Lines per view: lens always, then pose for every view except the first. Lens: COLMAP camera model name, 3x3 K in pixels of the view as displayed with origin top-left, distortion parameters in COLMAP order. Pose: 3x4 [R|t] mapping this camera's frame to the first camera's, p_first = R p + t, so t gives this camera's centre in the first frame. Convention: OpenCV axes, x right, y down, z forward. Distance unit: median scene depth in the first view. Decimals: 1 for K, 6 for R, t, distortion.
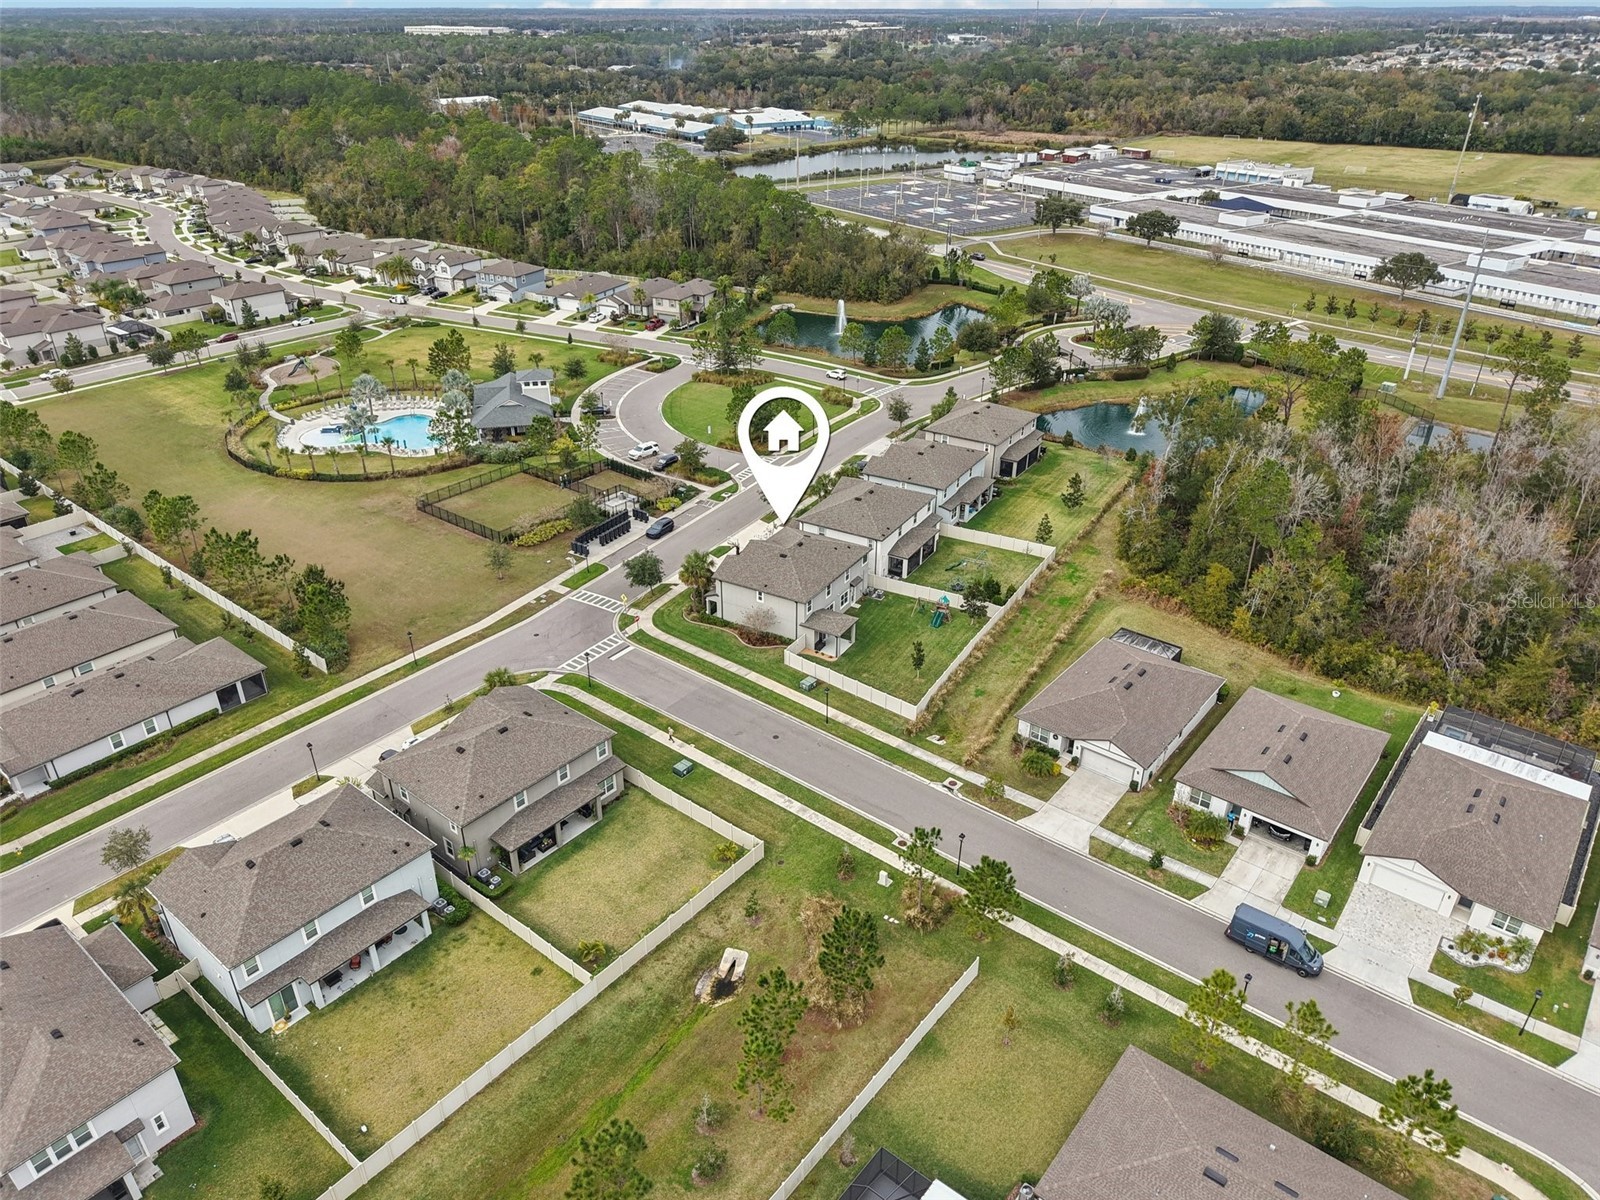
lens RADIAL K [[1096.0, 0, 800.0], [0, 1096.0, 600.0], [0, 0, 1]] dist [0.003399, -0.002776]
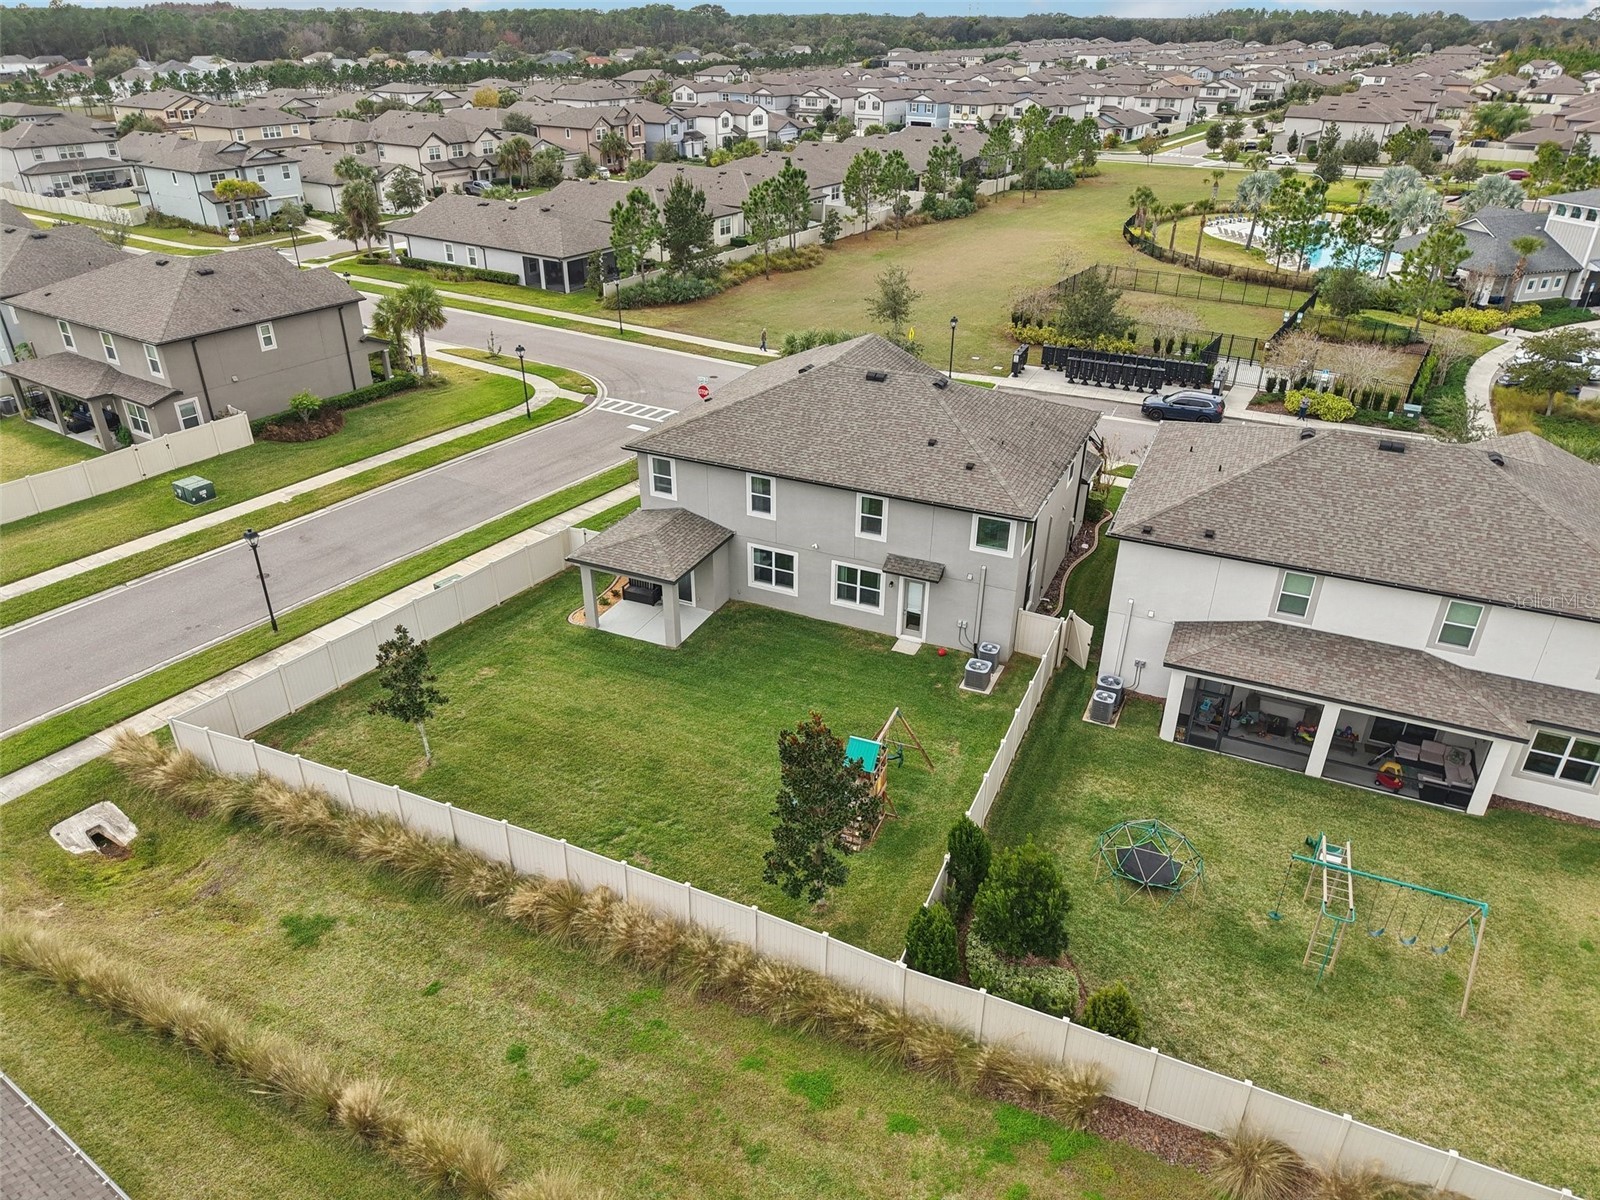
lens RADIAL K [[1096.0, 0, 800.0], [0, 1096.0, 600.0], [0, 0, 1]] dist [0.003399, -0.002776]
pose [[0.094425, 0.467872, -0.878738, 0.295816], [-0.473469, 0.797569, 0.373778, -0.100365], [0.875735, 0.380761, 0.296833, 0.819590]]
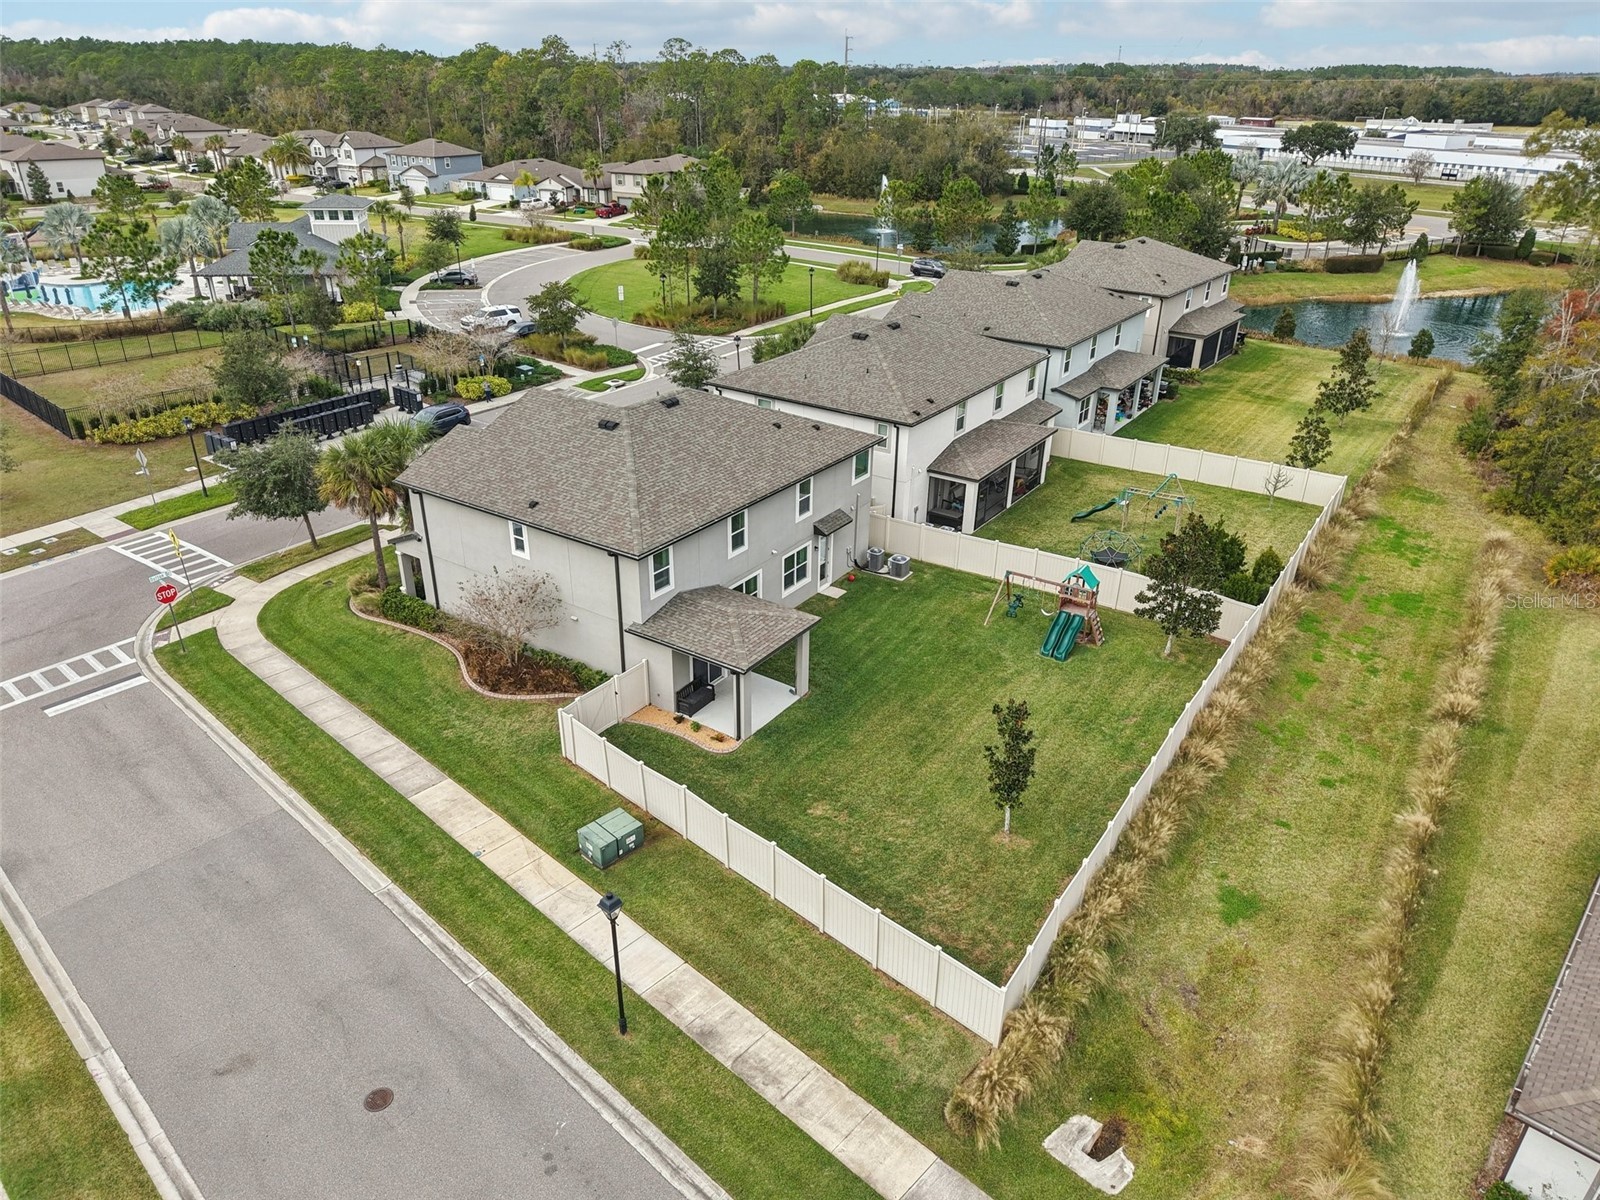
lens RADIAL K [[1096.0, 0, 800.0], [0, 1096.0, 600.0], [0, 0, 1]] dist [0.003399, -0.002776]
pose [[0.997768, 0.039526, -0.053820, 0.056447], [-0.041502, 0.998486, -0.036101, 0.020230], [0.052312, 0.038254, 0.997898, 0.595860]]
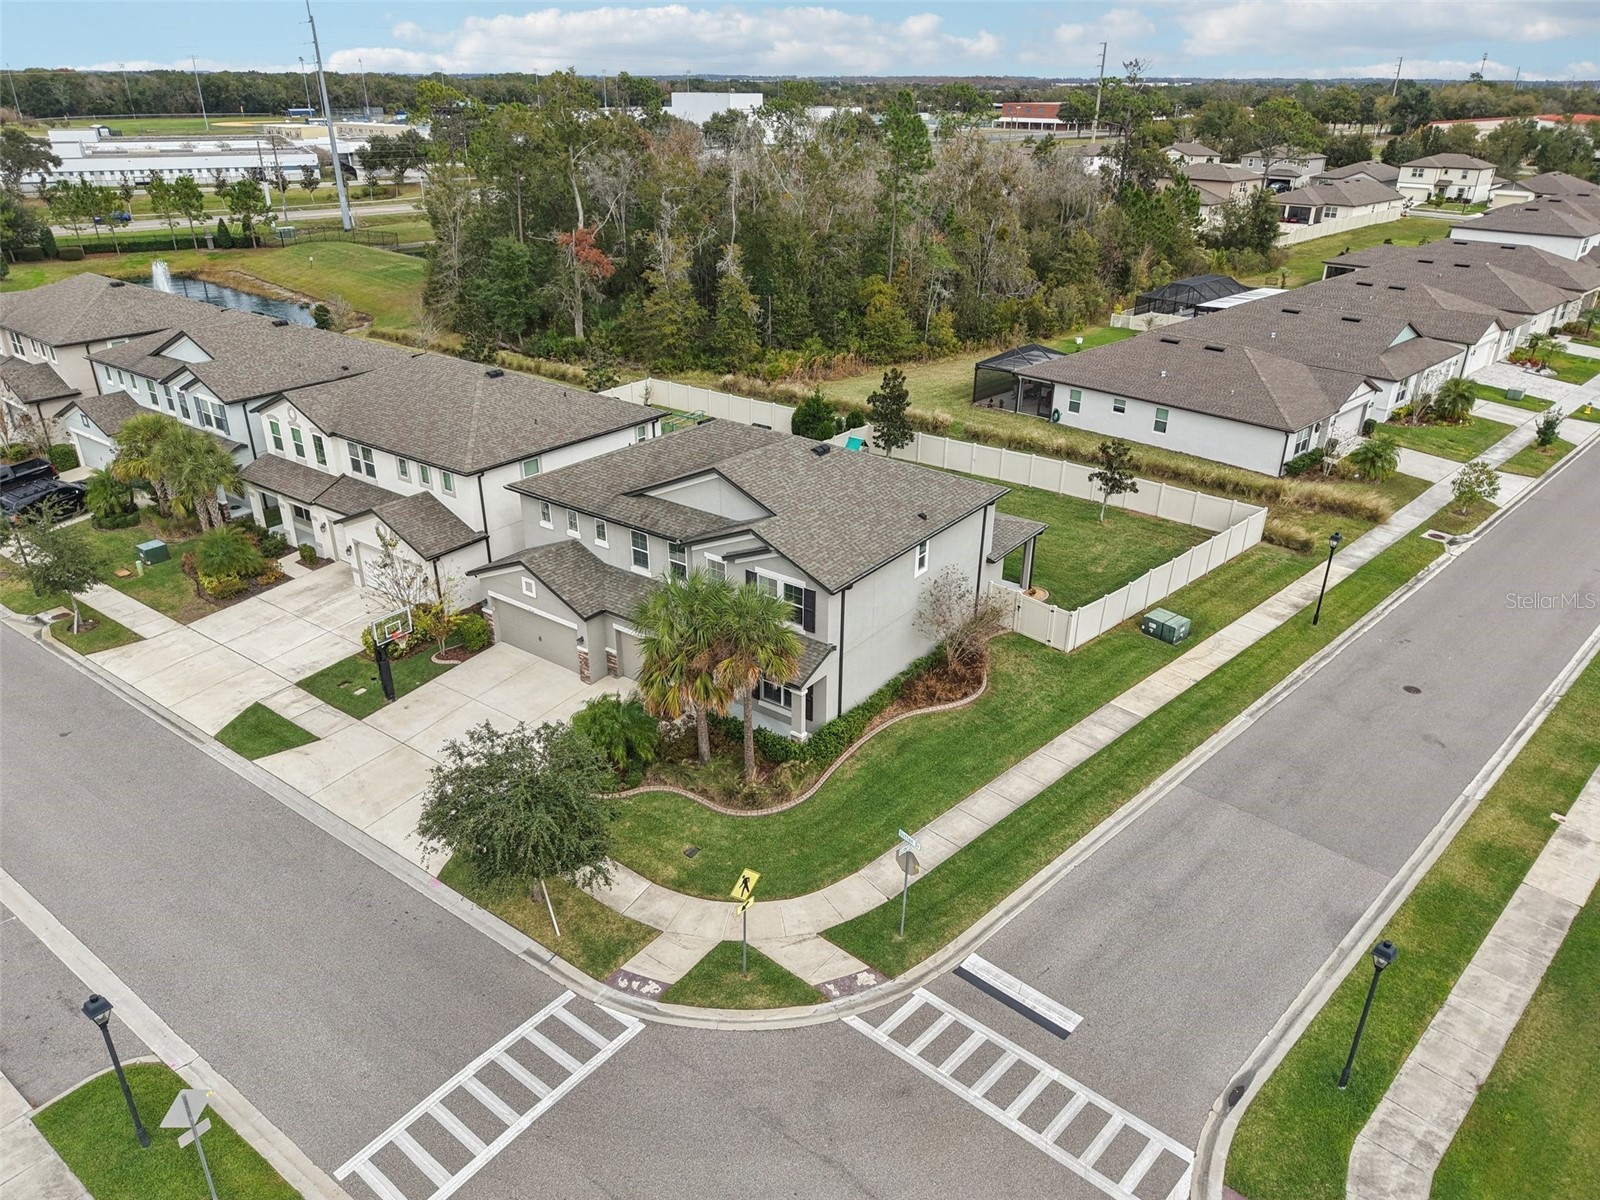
lens RADIAL K [[1096.0, 0, 800.0], [0, 1096.0, 600.0], [0, 0, 1]] dist [0.003399, -0.002776]
pose [[0.105284, -0.428275, 0.897494, -0.298543], [0.459566, 0.821309, 0.338009, -0.105406], [-0.881881, 0.376871, 0.283291, 0.825263]]
